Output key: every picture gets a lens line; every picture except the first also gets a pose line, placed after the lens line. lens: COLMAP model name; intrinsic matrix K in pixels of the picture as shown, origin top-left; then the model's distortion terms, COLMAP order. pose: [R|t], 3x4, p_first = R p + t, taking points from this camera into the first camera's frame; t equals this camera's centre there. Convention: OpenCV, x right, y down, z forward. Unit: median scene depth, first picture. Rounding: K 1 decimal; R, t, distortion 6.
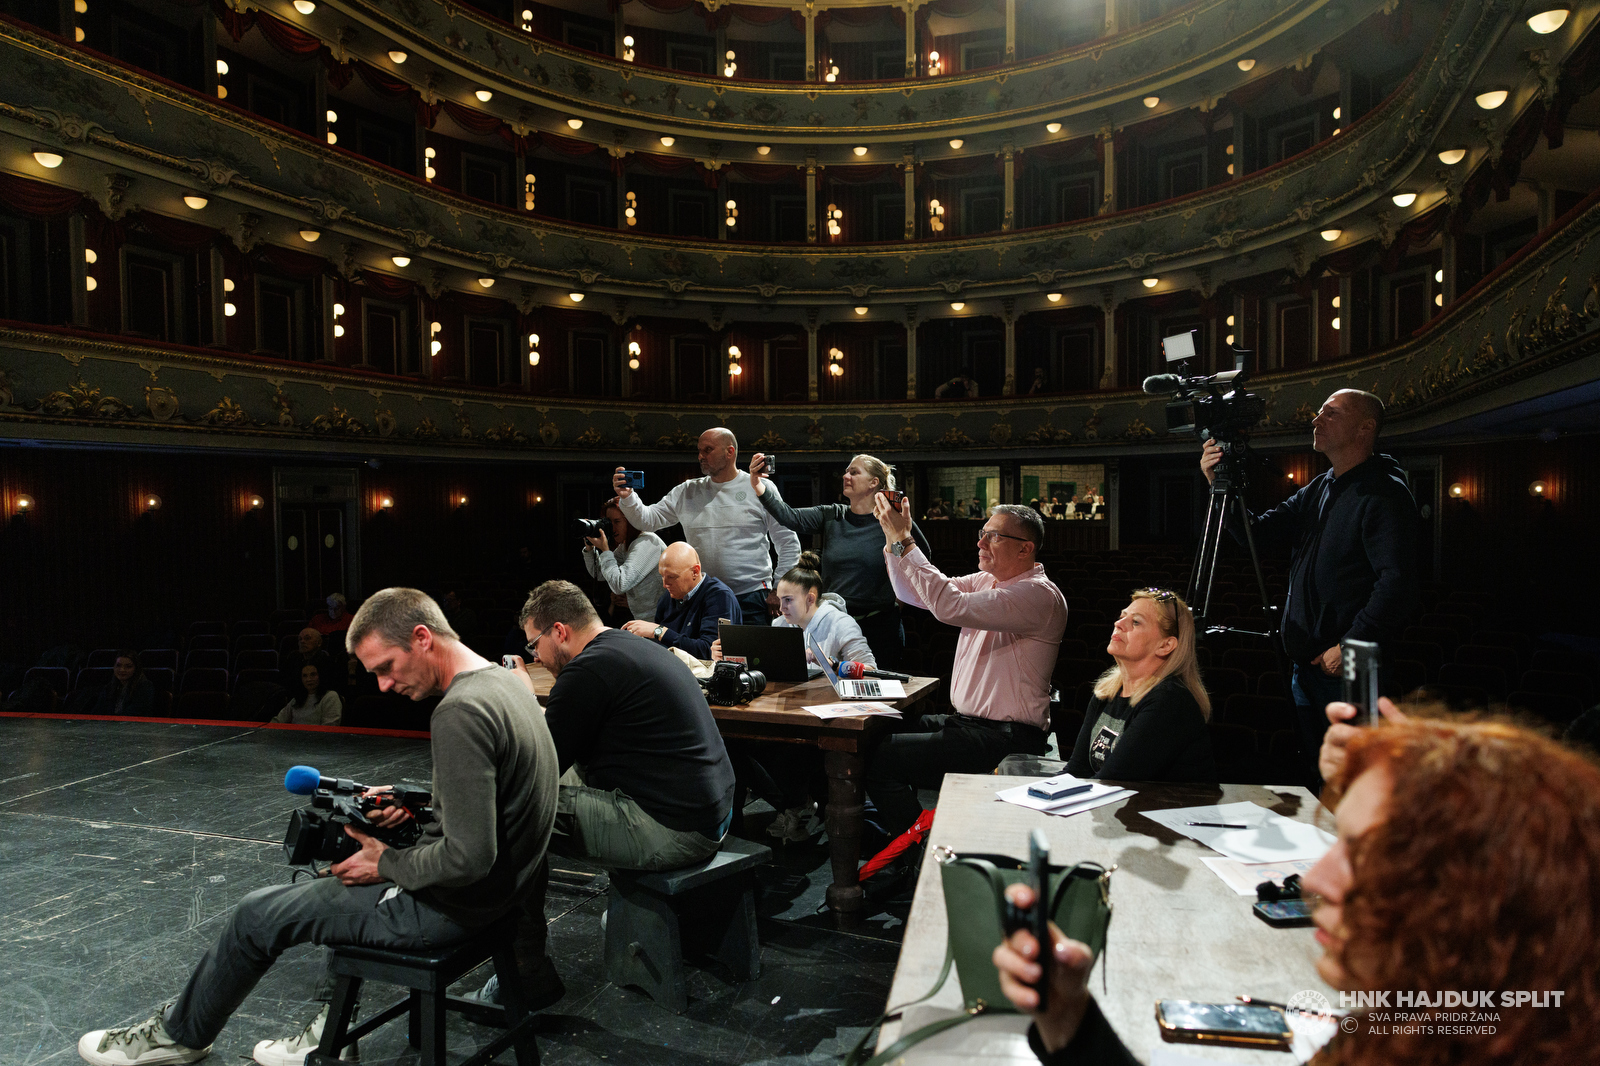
lens RADIAL K [[1112.1, 0, 791.3], [0, 1112.1, 550.8], [0, 0, 1]] dist [0.001309, -0.004720]
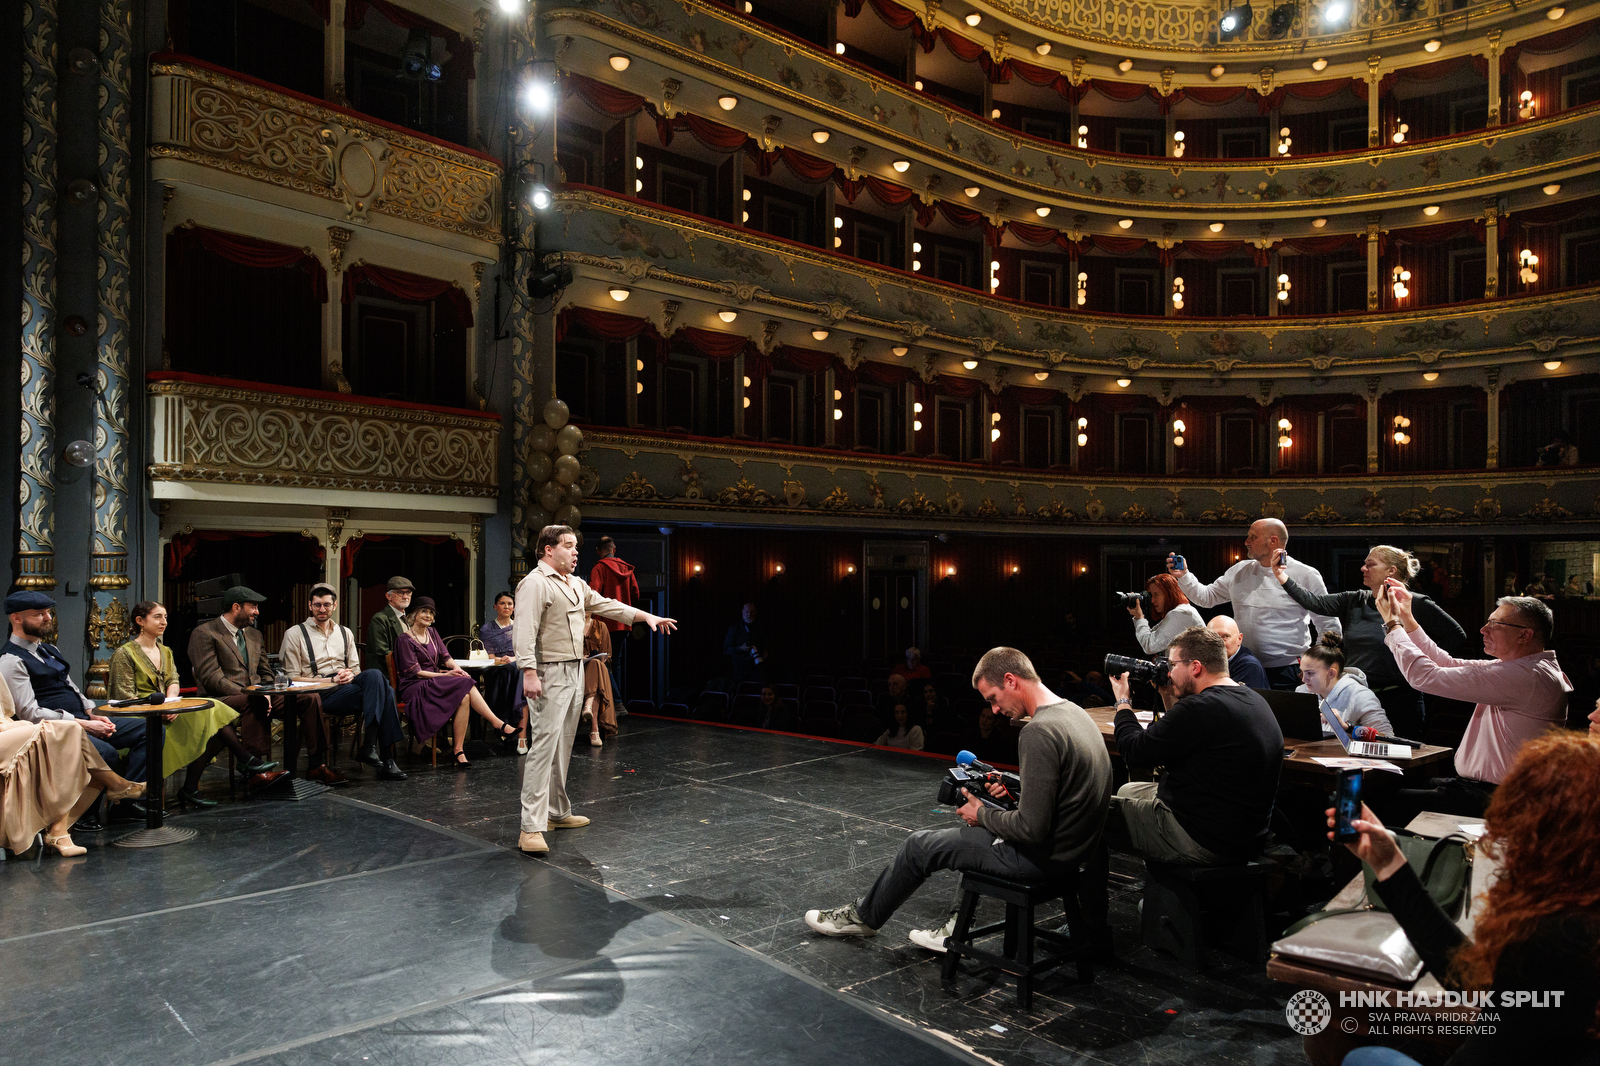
lens RADIAL K [[1112.1, 0, 791.3], [0, 1112.1, 550.8], [0, 0, 1]] dist [0.001309, -0.004720]
pose [[0.889143, 0.009663, -0.457527, 0.016765], [-0.035977, 0.998159, -0.048837, -0.001882], [0.456212, 0.059883, 0.887854, -0.103694]]
